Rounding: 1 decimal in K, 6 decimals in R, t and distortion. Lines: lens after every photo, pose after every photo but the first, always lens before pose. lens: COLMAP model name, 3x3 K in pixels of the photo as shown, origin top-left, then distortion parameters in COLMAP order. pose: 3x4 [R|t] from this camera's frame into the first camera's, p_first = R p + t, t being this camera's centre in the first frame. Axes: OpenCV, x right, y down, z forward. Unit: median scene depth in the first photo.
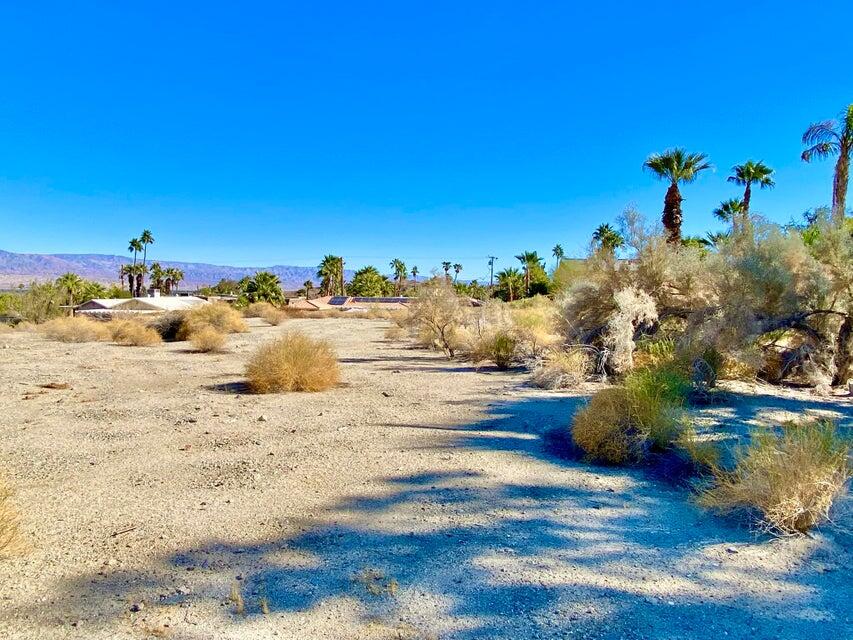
lens RADIAL K [[559.4, 0, 423.6], [0, 559.4, 322.5], [0, 0, 1]] dist [0.005285, -0.016129]
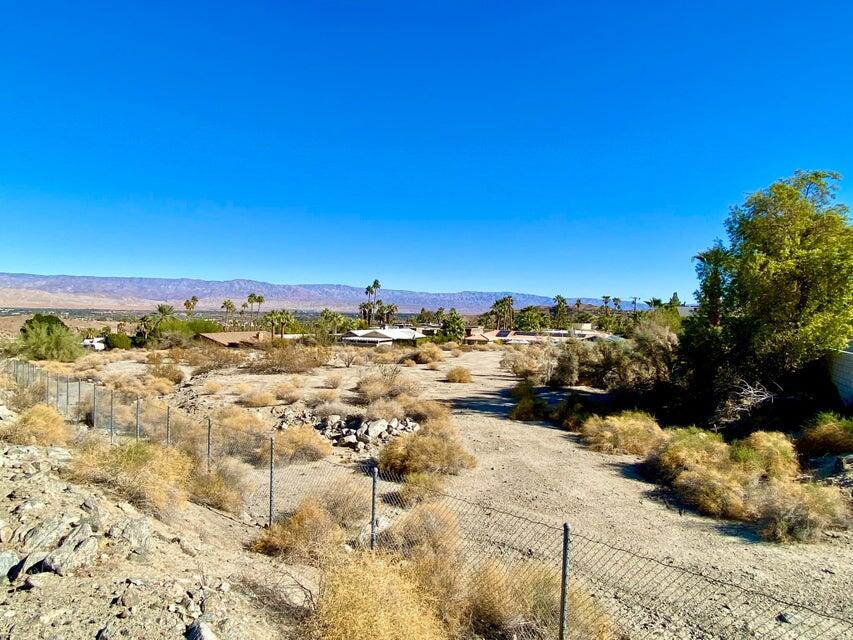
lens RADIAL K [[500.6, 0, 426.9], [0, 500.6, 320.1], [0, 0, 1]] dist [0.013397, -0.011953]
pose [[0.945534, 0.011752, -0.325311, 0.072528], [-0.026215, 0.998851, -0.040114, -0.017113], [0.324466, 0.046457, 0.944756, -0.250205]]
